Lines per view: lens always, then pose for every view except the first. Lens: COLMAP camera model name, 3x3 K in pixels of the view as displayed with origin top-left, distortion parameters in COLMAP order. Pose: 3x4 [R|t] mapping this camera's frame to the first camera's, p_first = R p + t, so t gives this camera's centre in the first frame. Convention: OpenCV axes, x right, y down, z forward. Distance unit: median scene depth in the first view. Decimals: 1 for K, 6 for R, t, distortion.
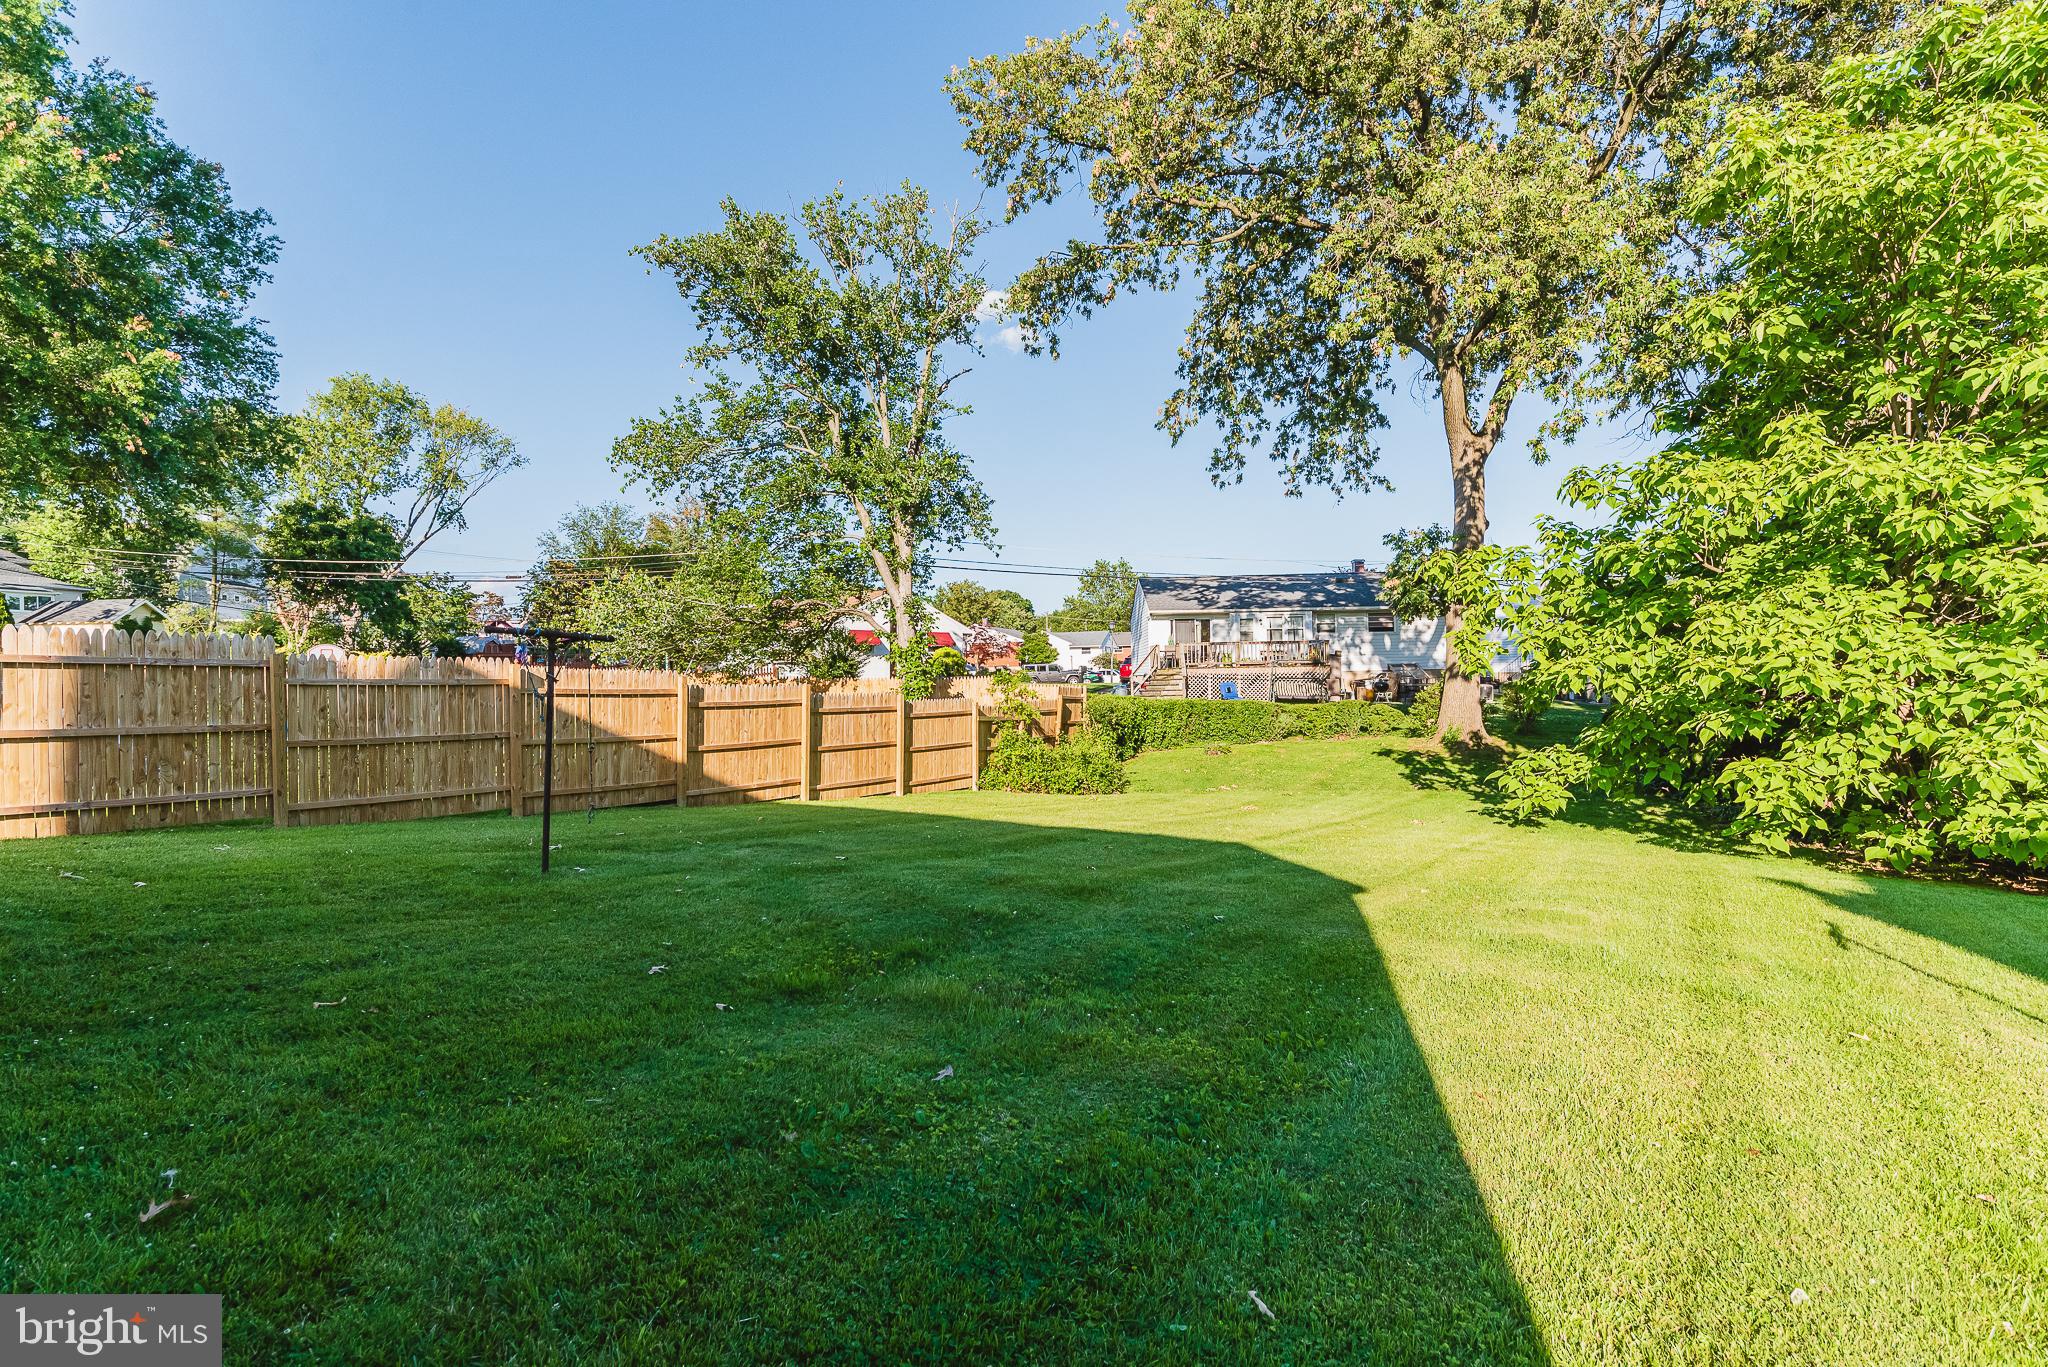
lens RADIAL K [[973.0, 0, 1023.8], [0, 973.0, 691.5], [0, 0, 1]] dist [-0.009732, 0.004389]
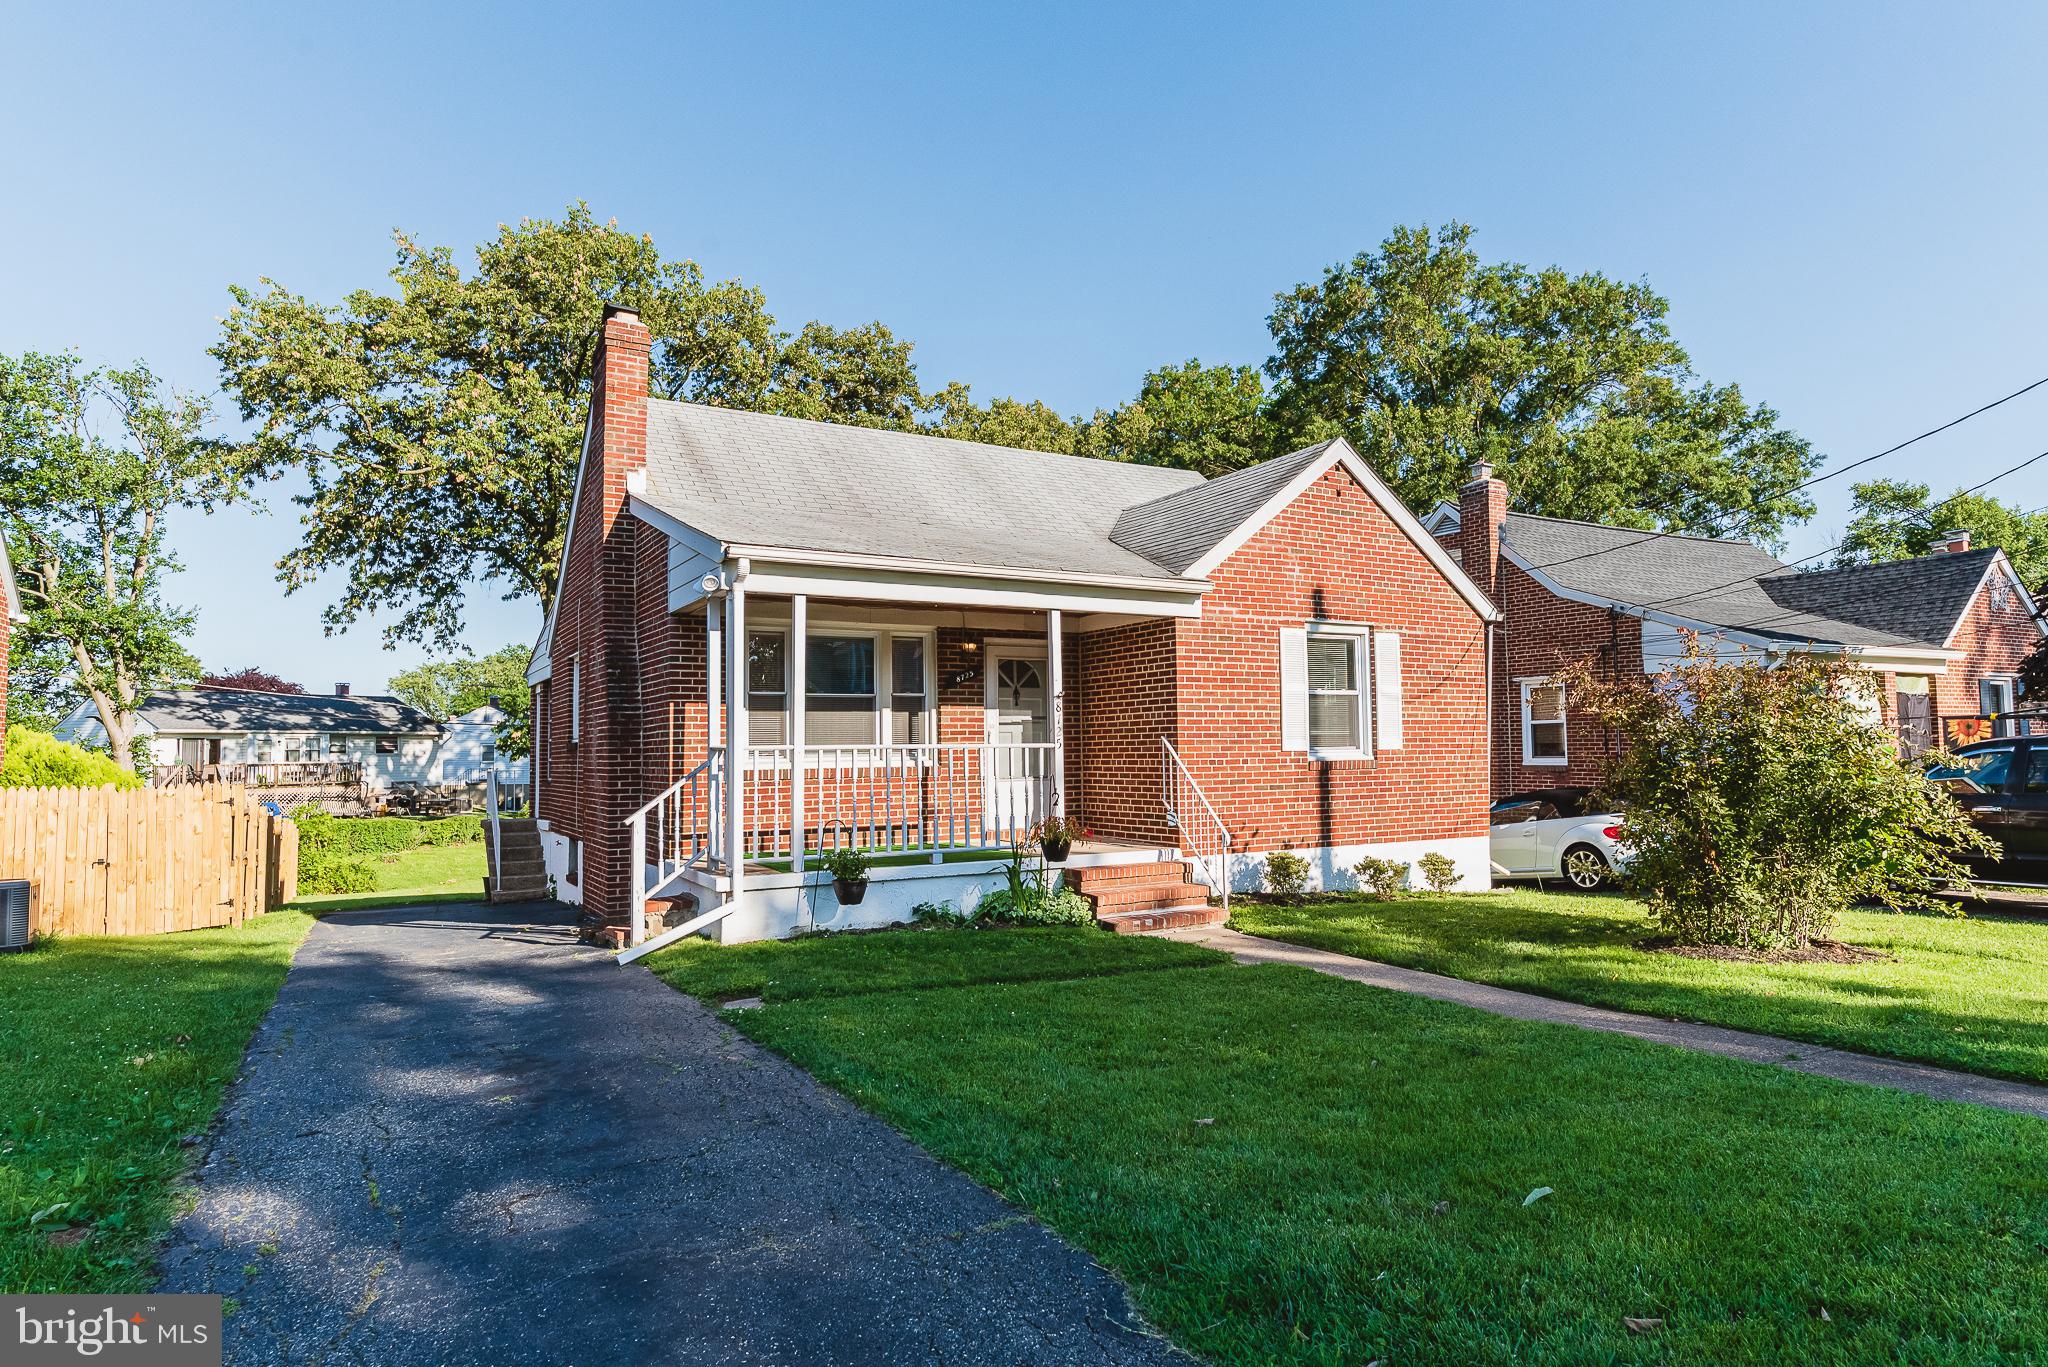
lens RADIAL K [[1209.5, 0, 1032.7], [0, 1209.5, 687.1], [0, 0, 1]] dist [0.014237, -0.002348]
pose [[0.481249, 0.060338, 0.874505, -0.509953], [0.019106, 0.996669, -0.079281, -0.013249], [-0.876376, 0.054862, 0.478493, -0.336108]]
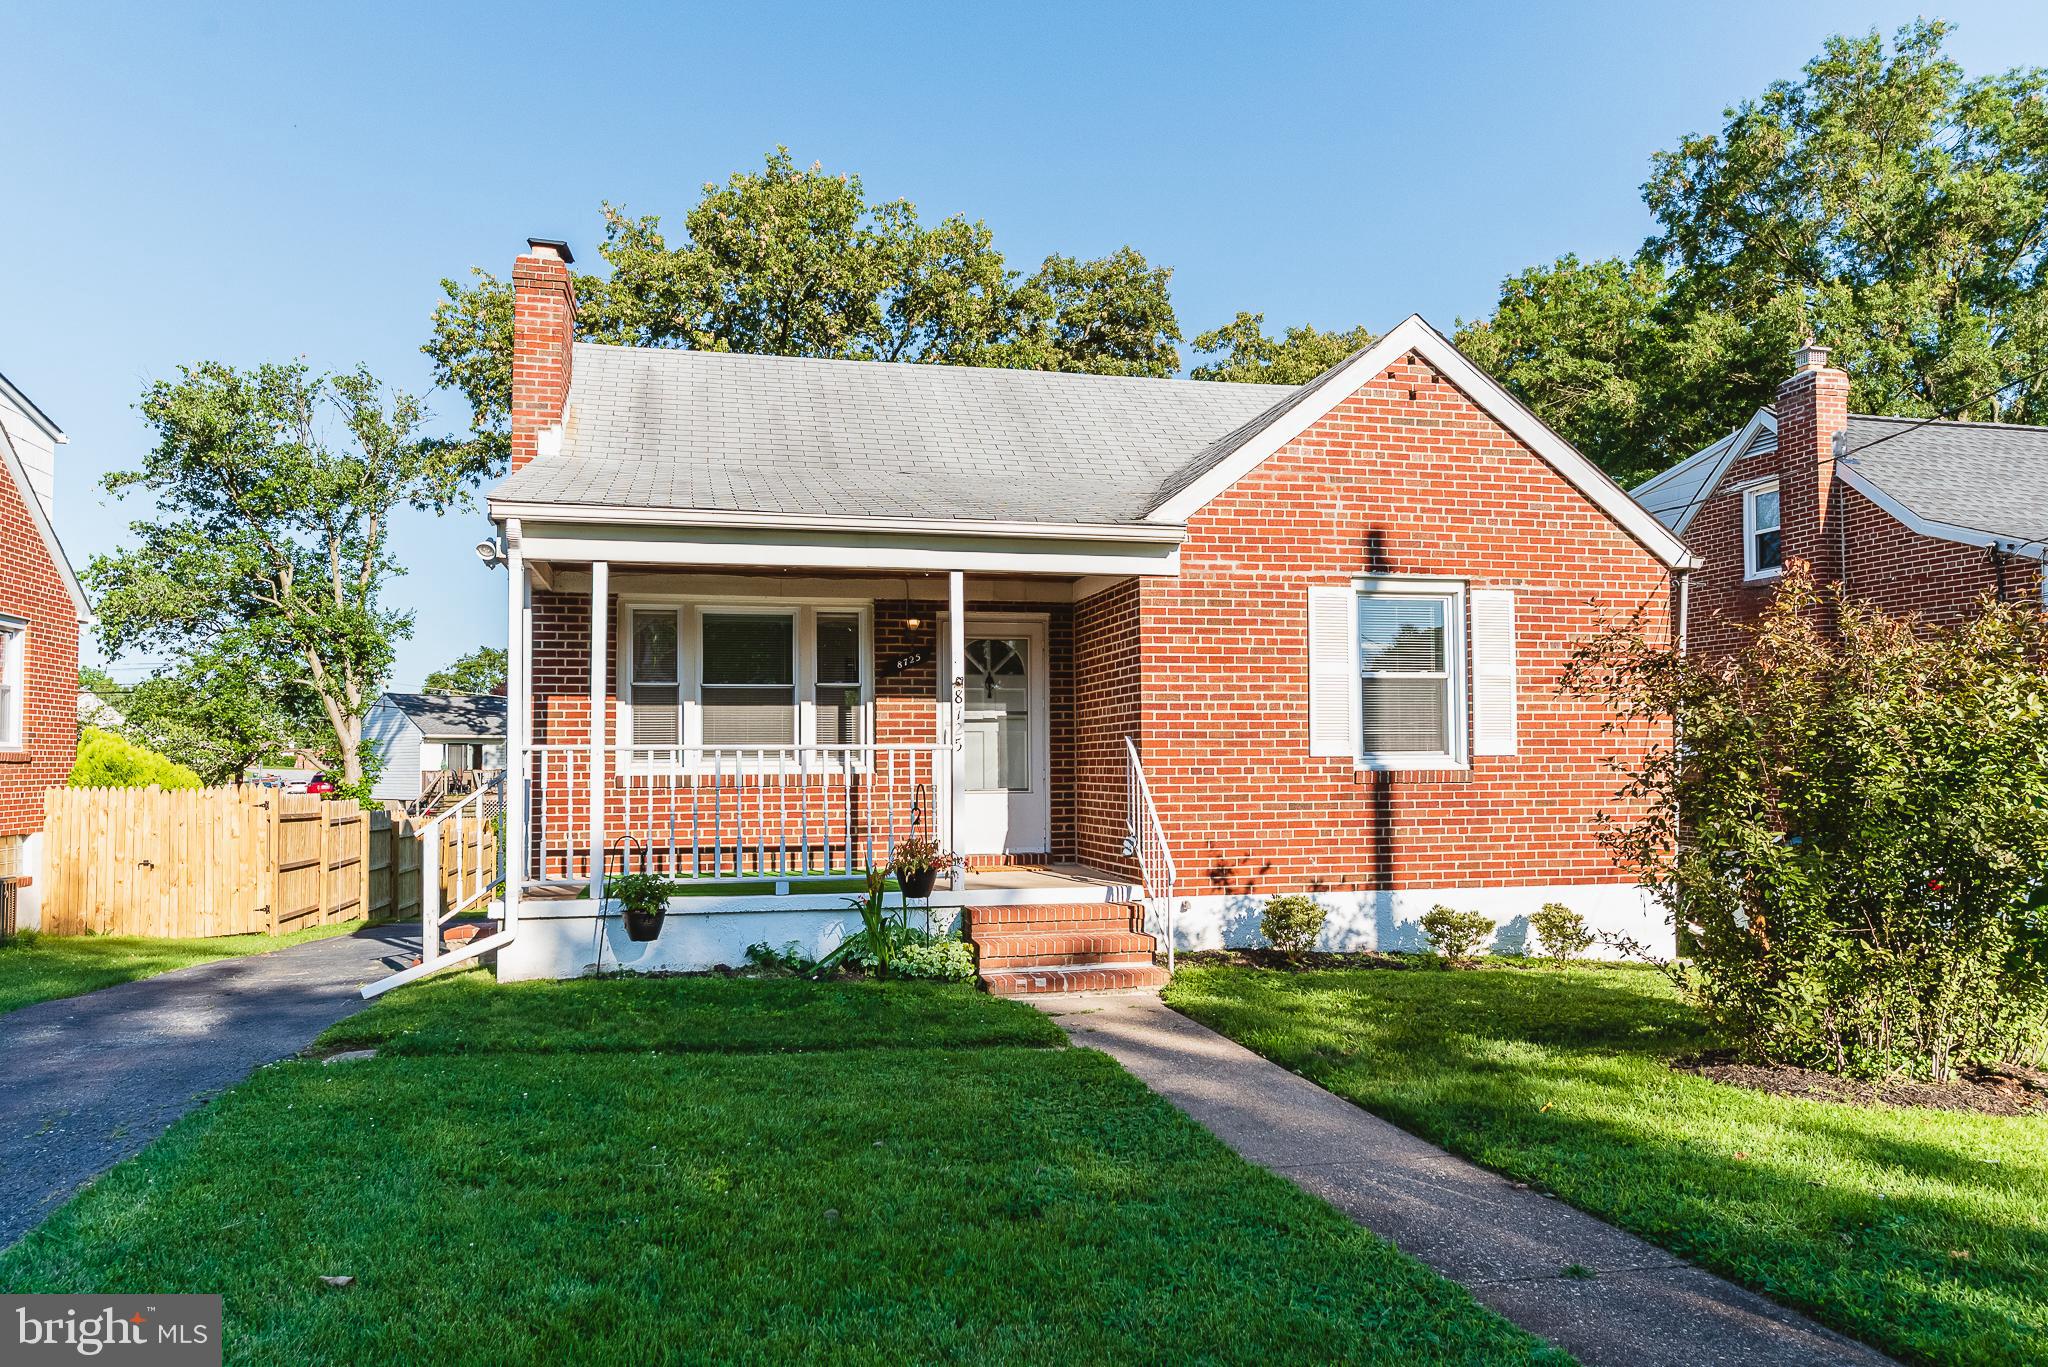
lens RADIAL K [[1409.8, 0, 979.6], [0, 1409.8, 717.2], [0, 0, 1]] dist [0.001505, -0.001477]
pose [[0.727087, 0.039190, 0.685426, -0.429874], [0.004507, 0.998076, -0.061846, -0.011594], [-0.686531, 0.048057, 0.725511, -0.392505]]
